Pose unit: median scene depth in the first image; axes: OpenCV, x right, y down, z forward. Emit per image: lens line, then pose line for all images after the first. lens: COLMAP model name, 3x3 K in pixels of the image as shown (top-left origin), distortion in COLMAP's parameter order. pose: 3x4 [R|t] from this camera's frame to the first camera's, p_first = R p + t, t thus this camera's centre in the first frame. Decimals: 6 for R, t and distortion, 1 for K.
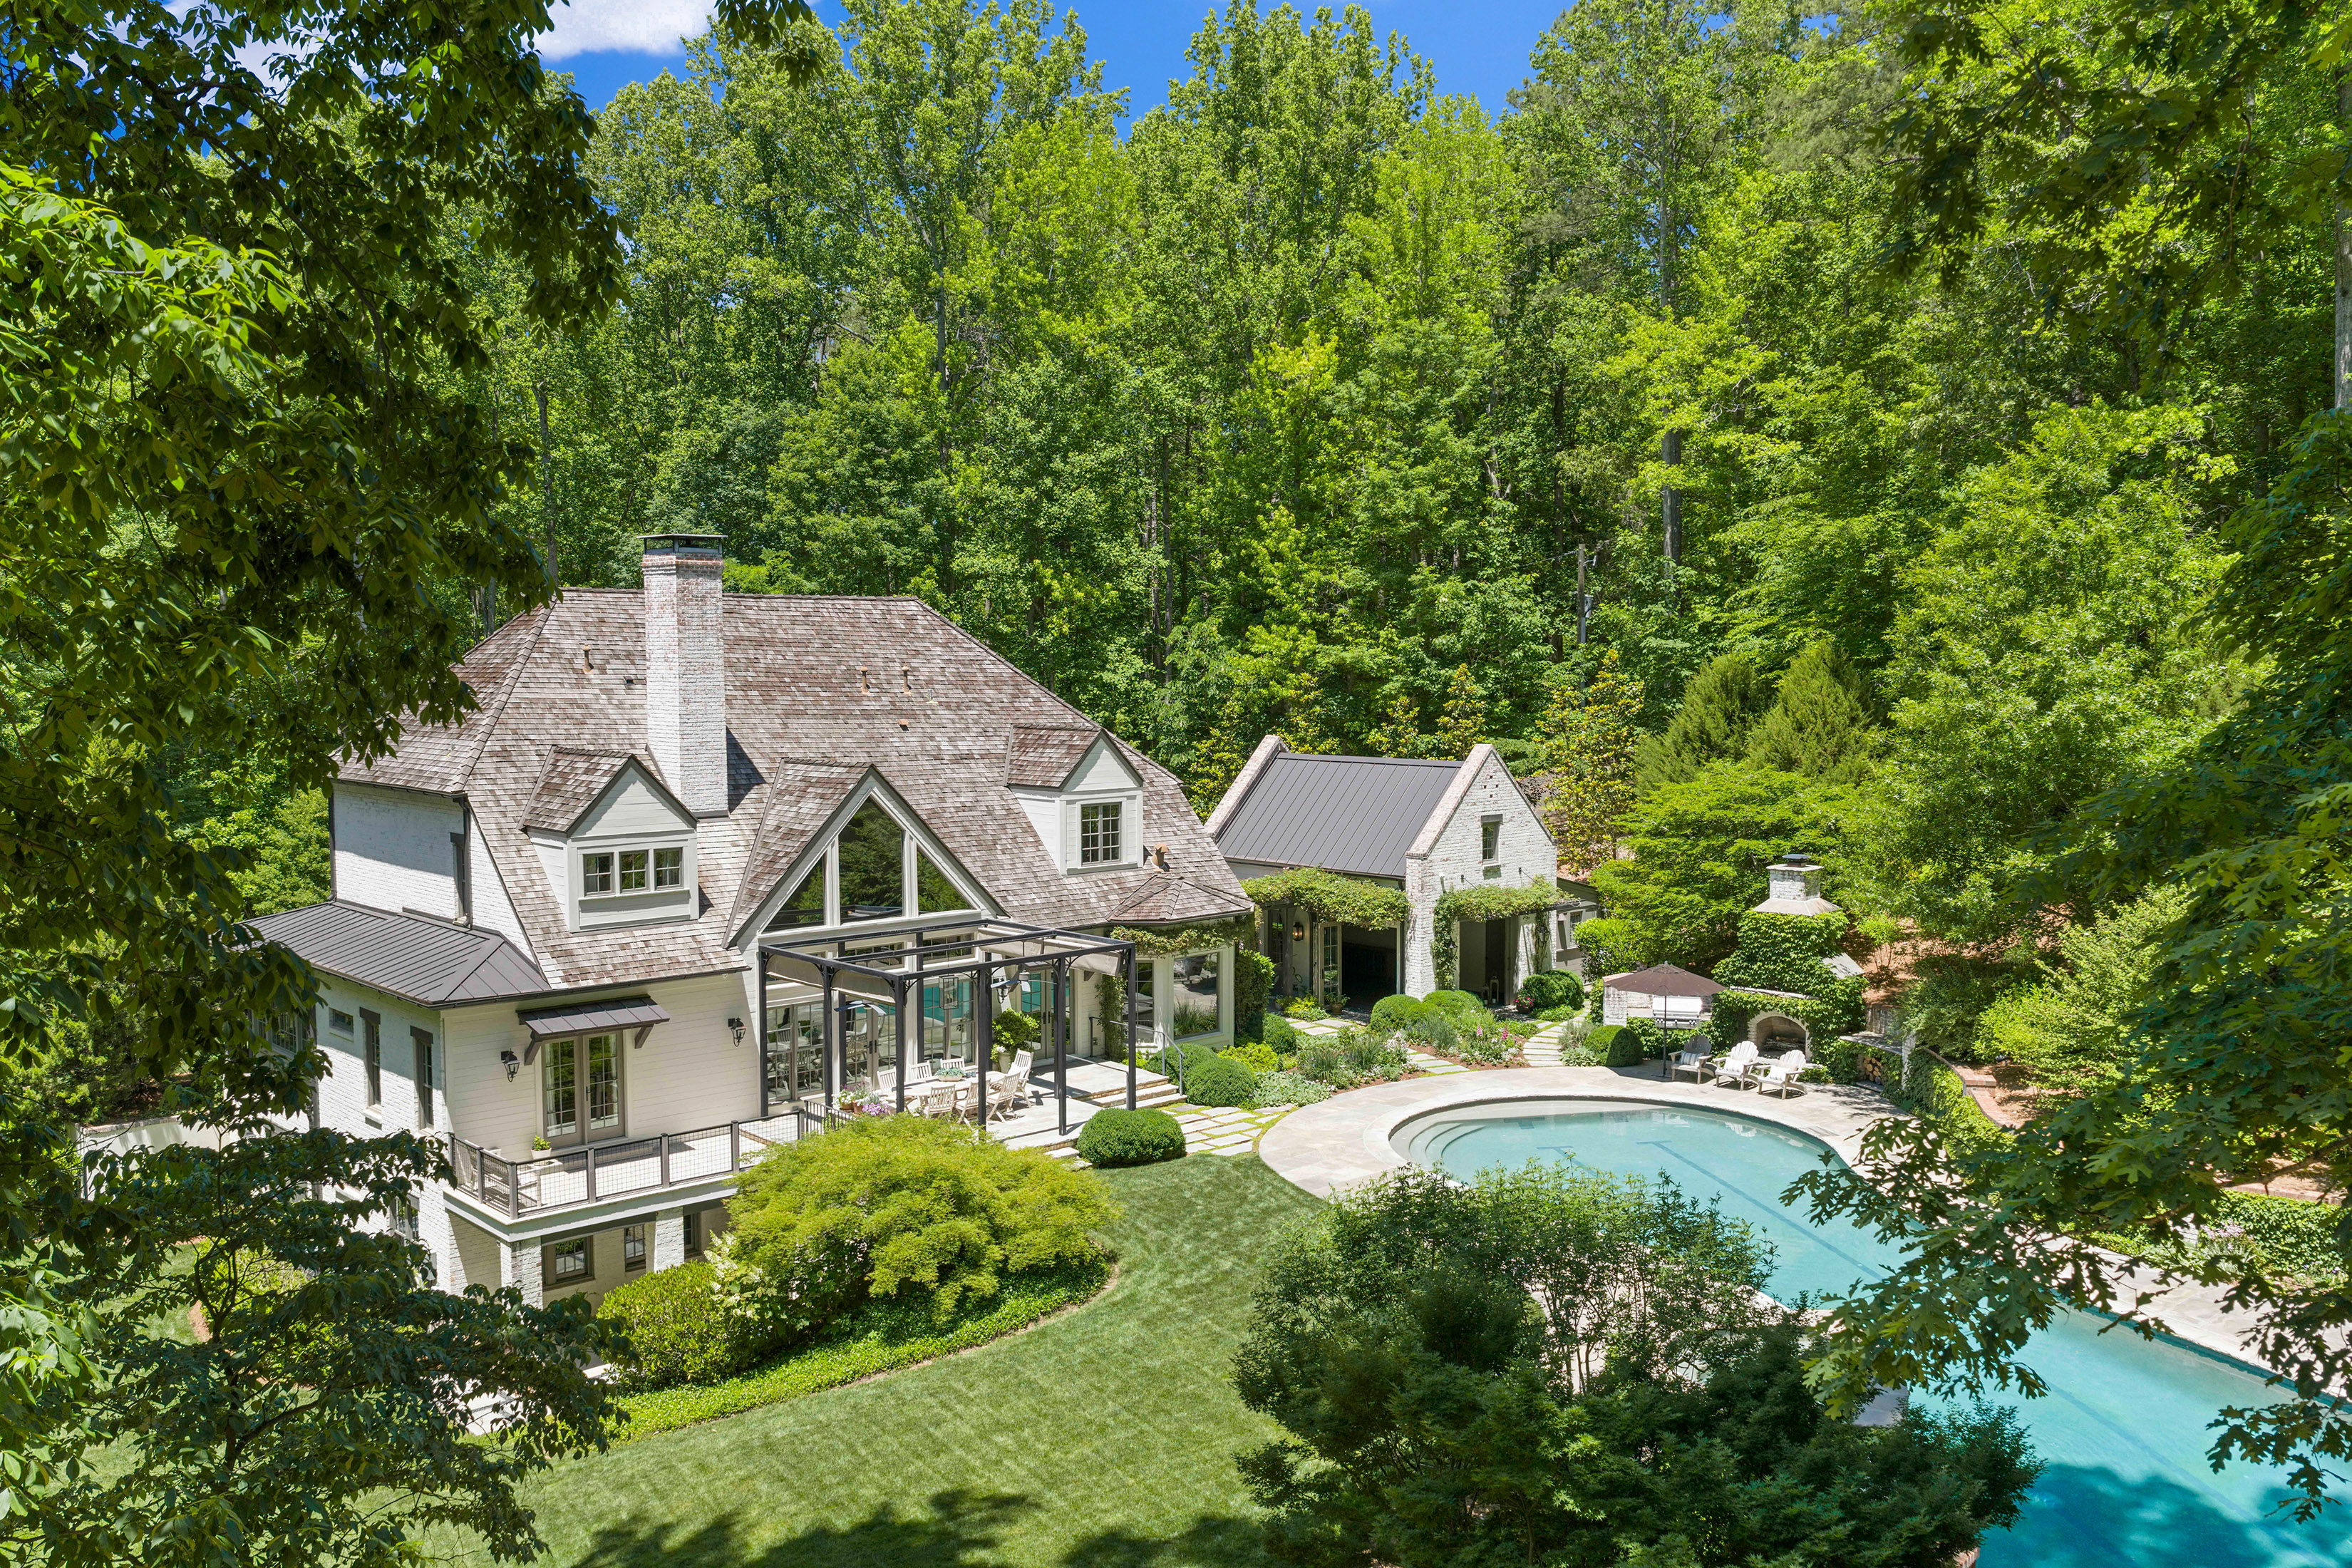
lens RADIAL K [[1949.4, 0, 1132.3], [0, 1949.4, 785.2], [0, 0, 1]] dist [0.008135, -0.008383]
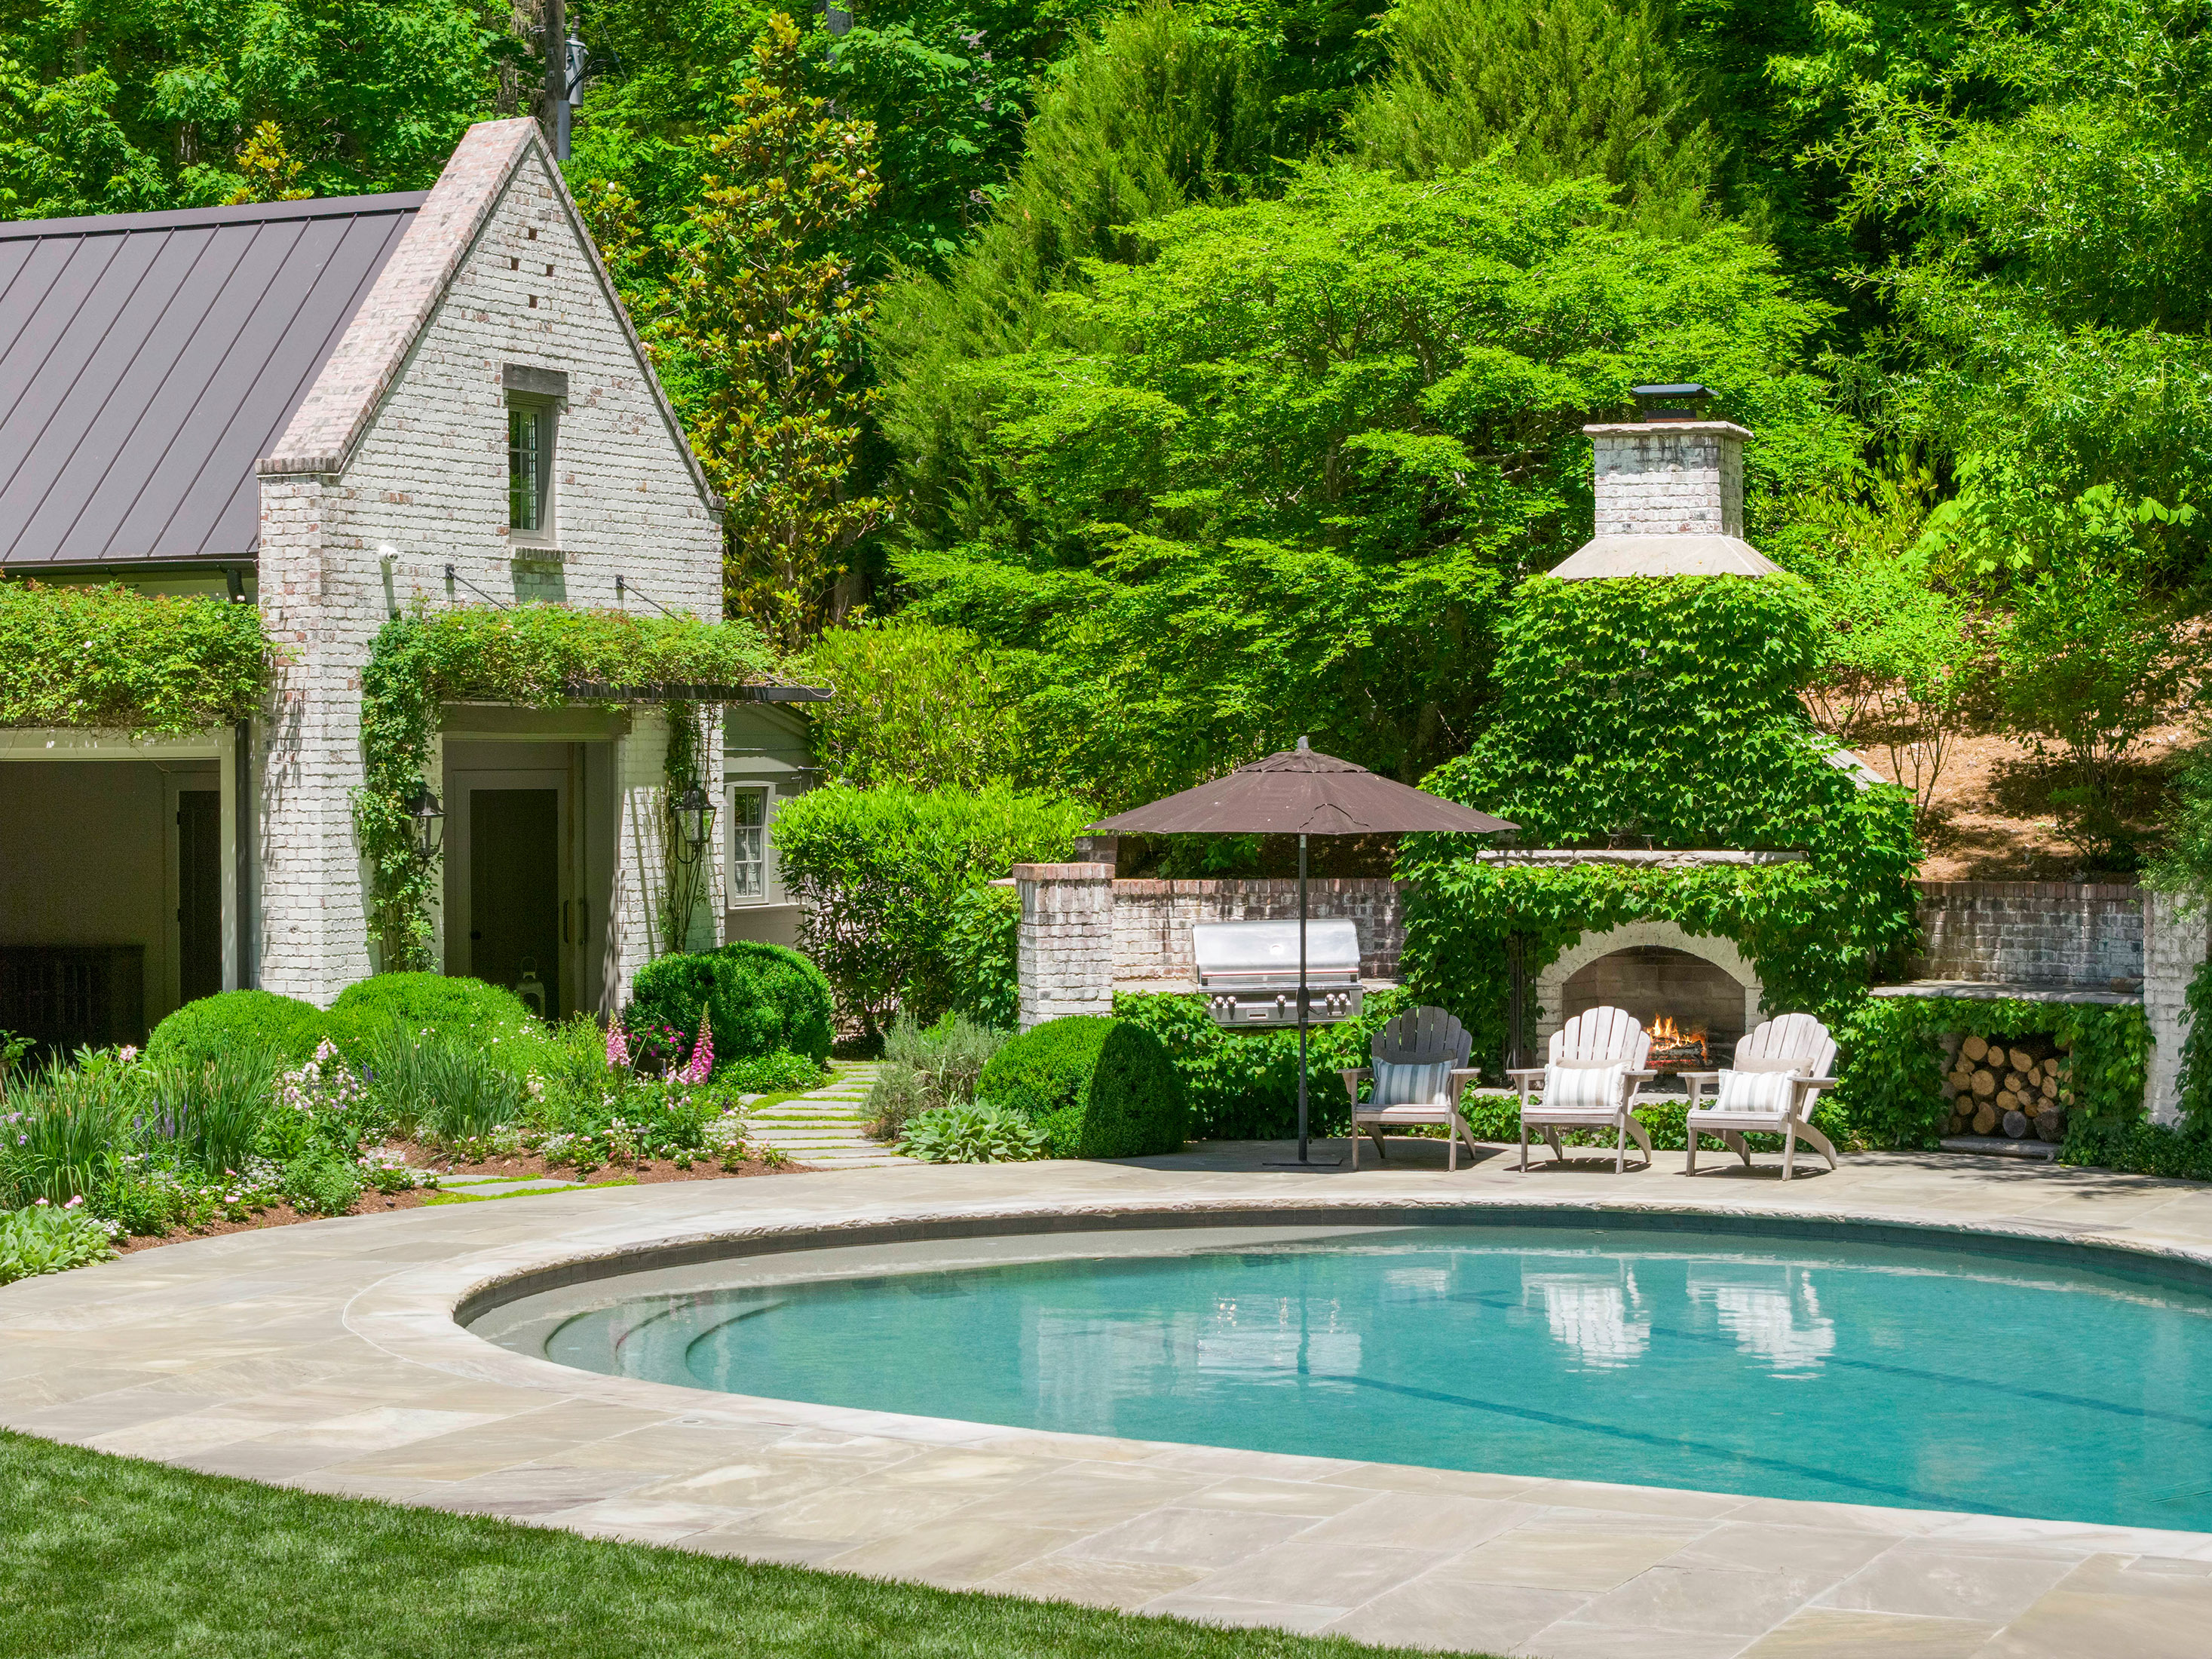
lens RADIAL K [[4588.5, 0, 1106.0], [0, 4588.5, 829.5], [0, 0, 1]] dist [-0.173807, -0.006083]
pose [[0.908297, -0.002412, 0.418320, -0.015805], [0.025840, 0.998397, -0.050350, 0.119966], [-0.417528, 0.056543, 0.906903, 0.387770]]
